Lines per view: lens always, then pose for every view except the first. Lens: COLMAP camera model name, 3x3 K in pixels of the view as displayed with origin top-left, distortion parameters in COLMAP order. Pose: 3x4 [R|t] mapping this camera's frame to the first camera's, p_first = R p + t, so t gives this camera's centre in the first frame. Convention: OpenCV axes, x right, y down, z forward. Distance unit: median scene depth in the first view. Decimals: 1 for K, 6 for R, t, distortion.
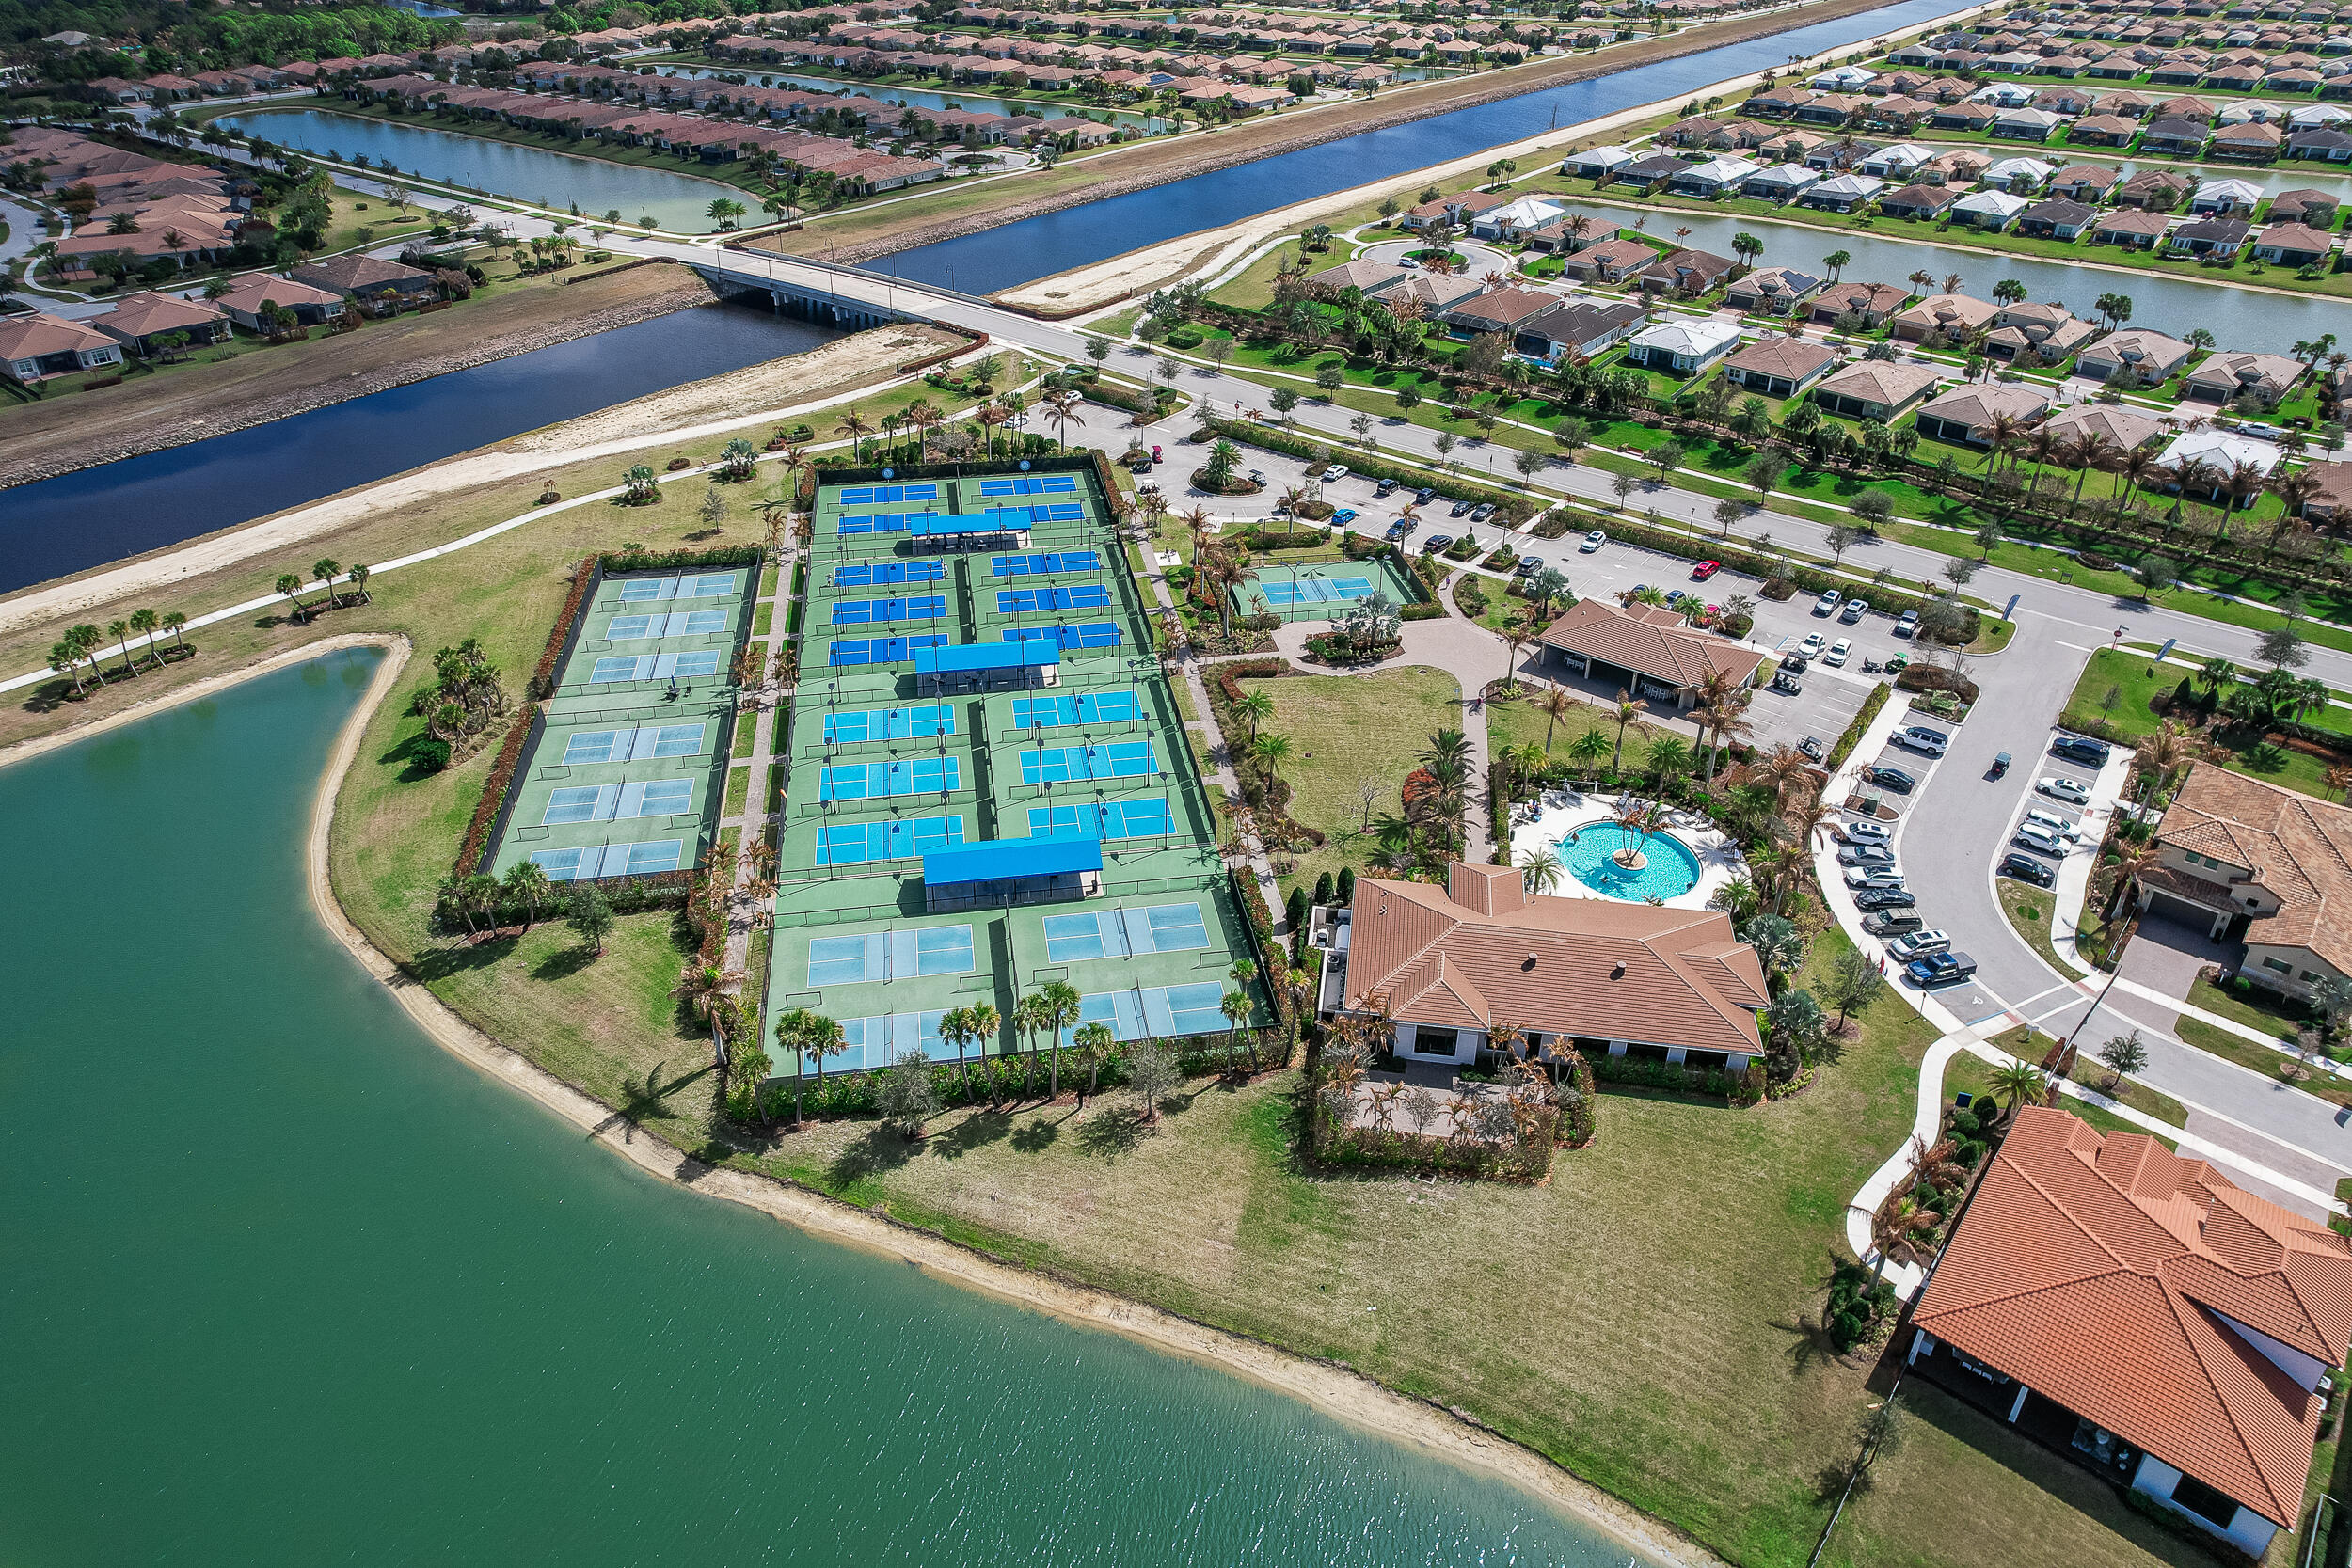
lens RADIAL K [[1470.8, 0, 1186.8], [0, 1470.8, 780.9], [0, 0, 1]] dist [-0.082476, 0.067049]
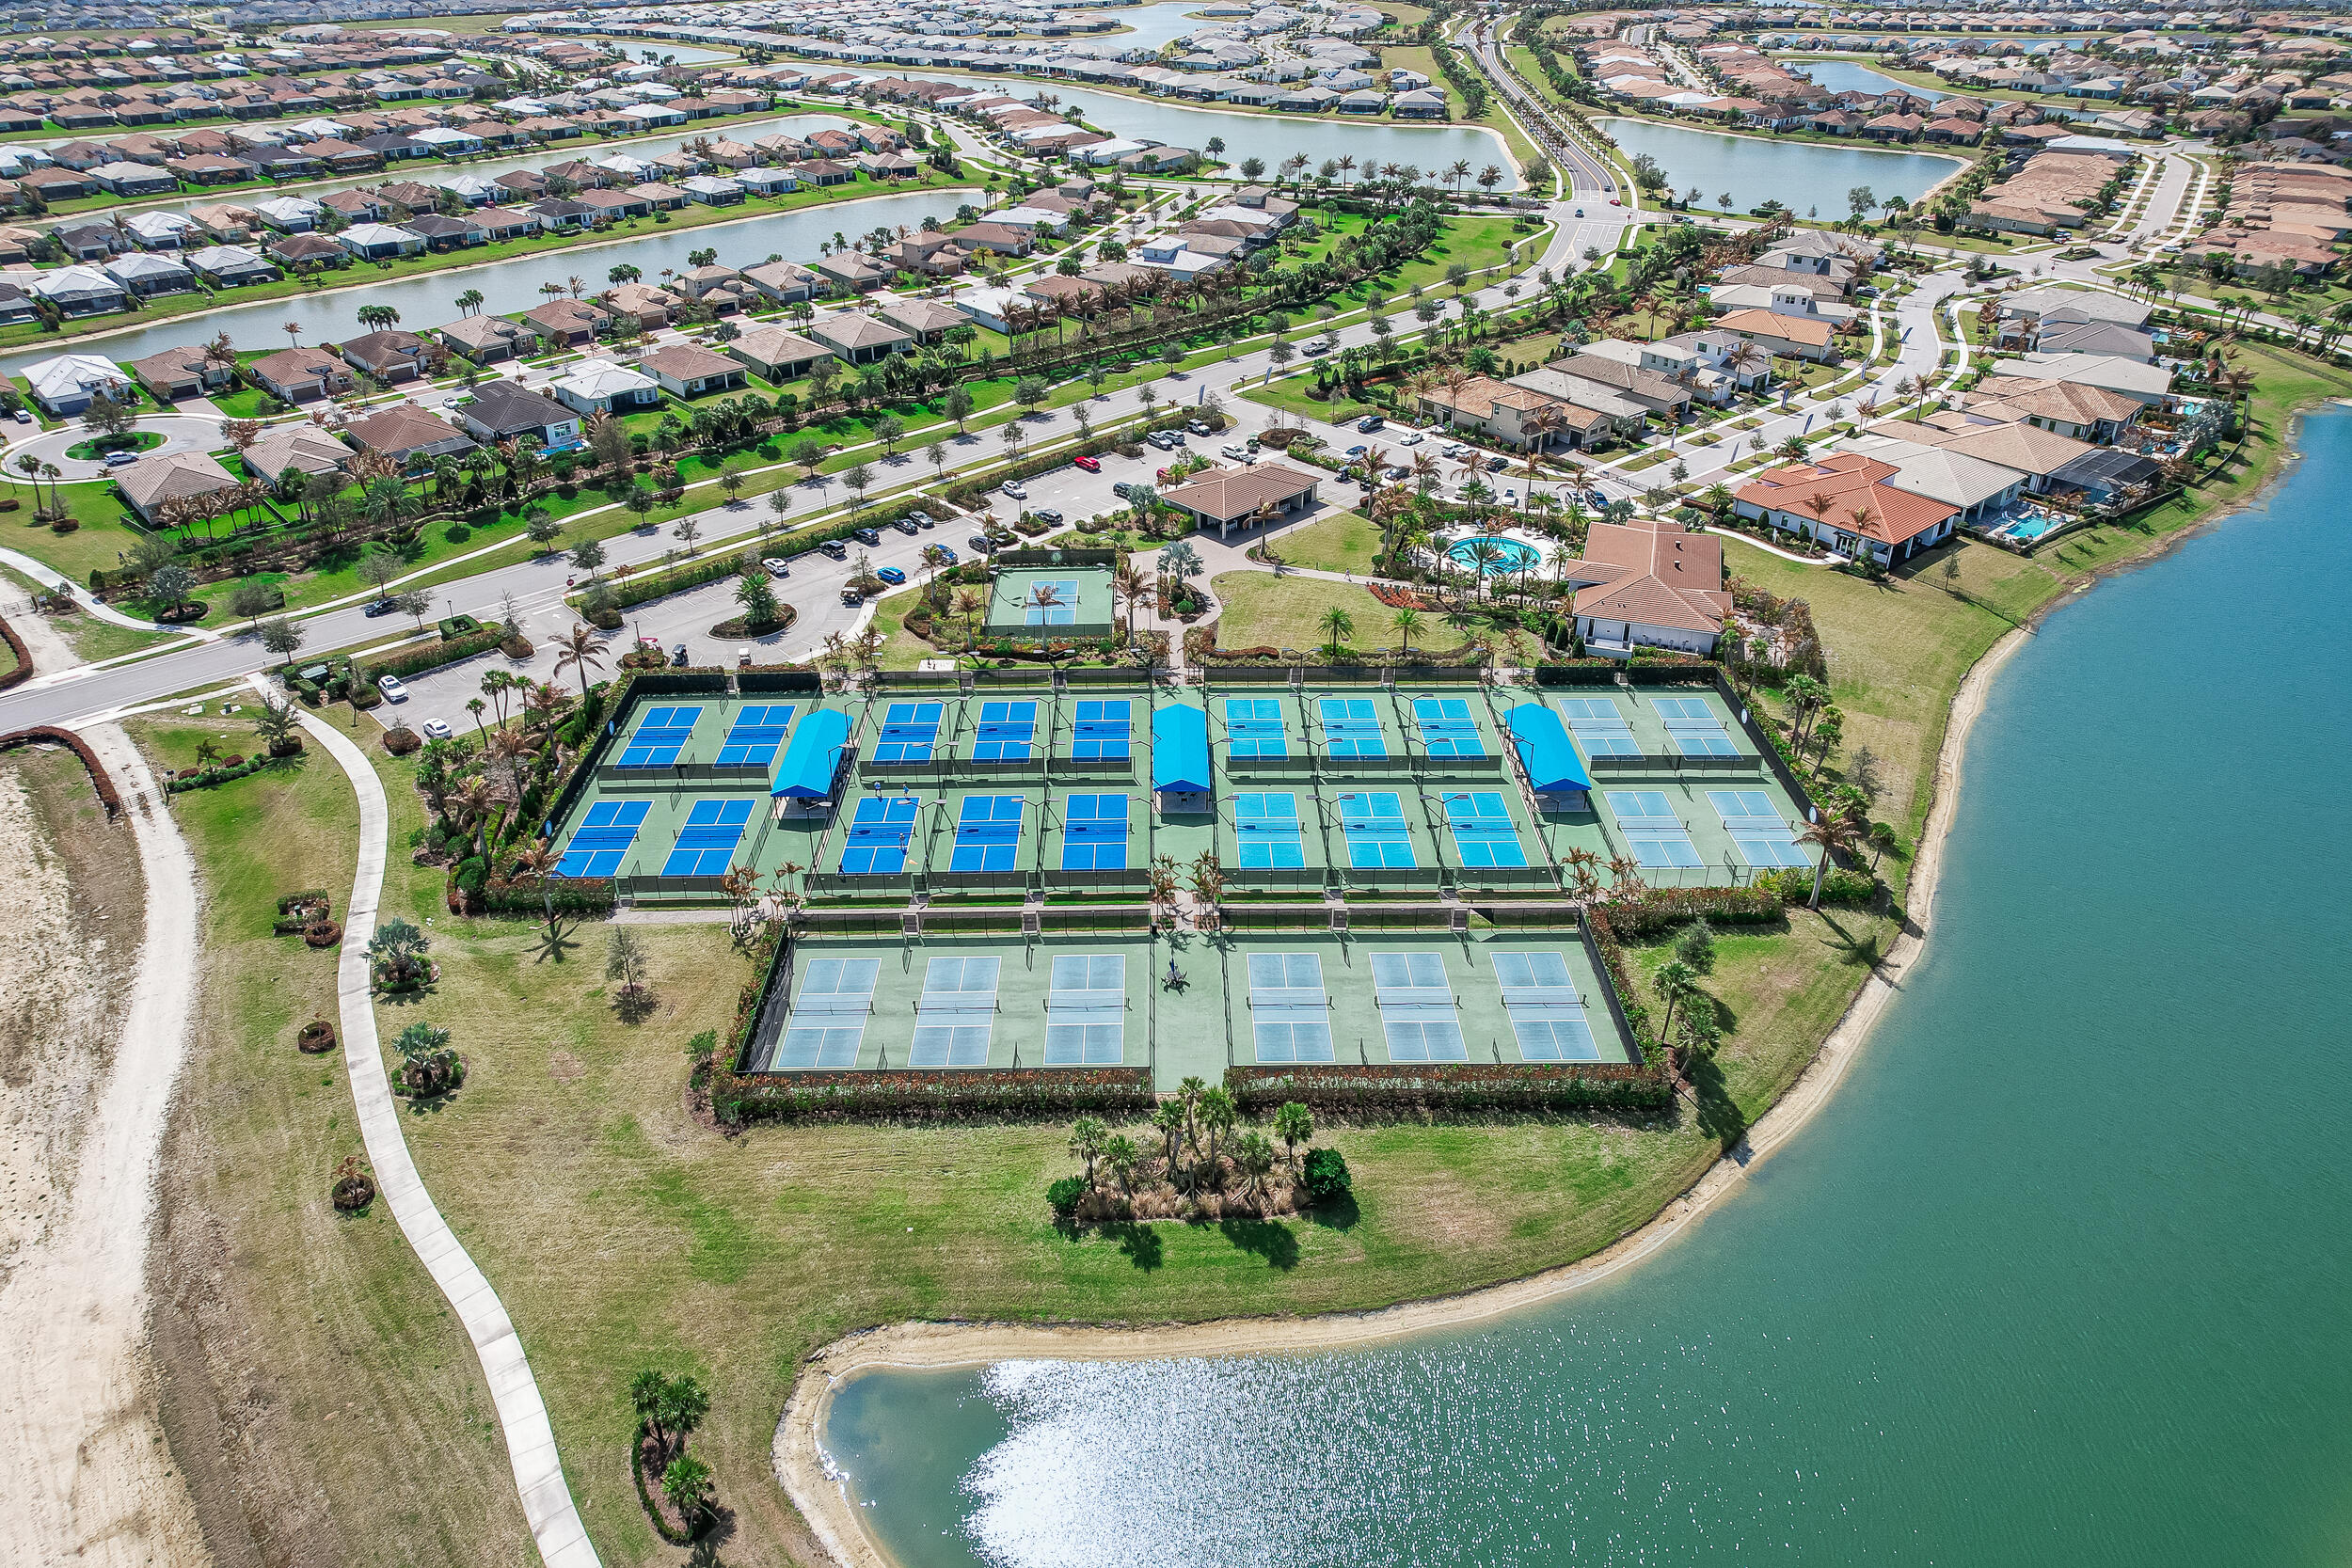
lens RADIAL K [[1444.4, 0, 1169.6], [0, 1444.4, 784.0], [0, 0, 1]] dist [-0.068291, 0.054192]
pose [[0.161501, -0.530804, 0.831964, -0.782708], [0.542067, 0.752184, 0.374676, -0.356747], [-0.824670, 0.390470, 0.409210, 0.543621]]
